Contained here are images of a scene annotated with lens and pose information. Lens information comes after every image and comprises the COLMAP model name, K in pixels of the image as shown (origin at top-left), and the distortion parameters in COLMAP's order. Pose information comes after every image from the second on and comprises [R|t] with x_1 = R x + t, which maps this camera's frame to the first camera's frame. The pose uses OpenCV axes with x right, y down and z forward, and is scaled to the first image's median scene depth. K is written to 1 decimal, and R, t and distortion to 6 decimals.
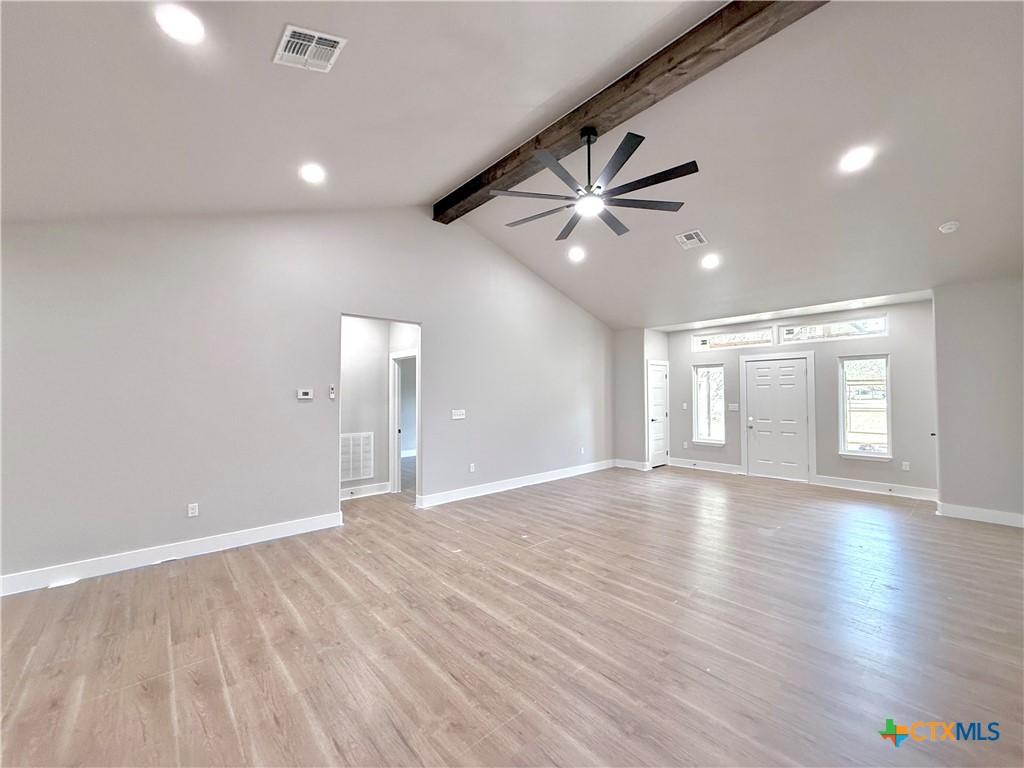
lens RADIAL K [[407.4, 0, 509.4], [0, 407.4, 385.5], [0, 0, 1]] dist [0.000295, 0.000124]
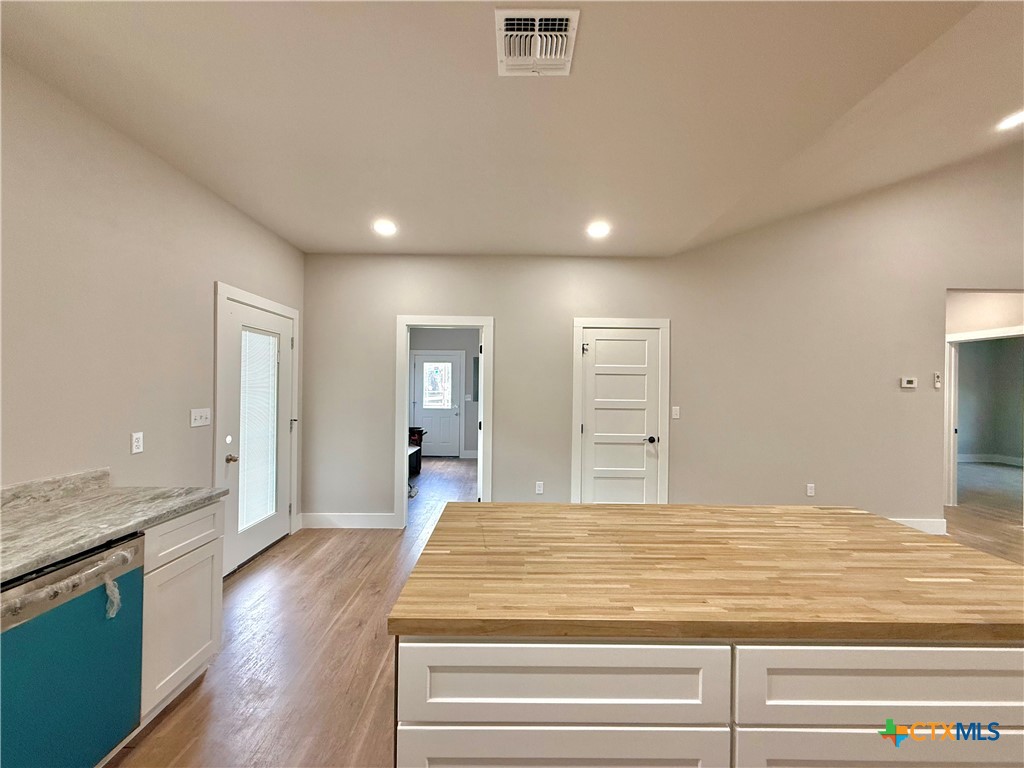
lens RADIAL K [[407.4, 0, 509.4], [0, 407.4, 385.5], [0, 0, 1]] dist [0.000295, 0.000124]
pose [[0.753721, 0.012478, -0.657076, -0.486823], [-0.003232, 0.999878, 0.015282, 0.014207], [0.657186, -0.009395, 0.753670, -0.228856]]
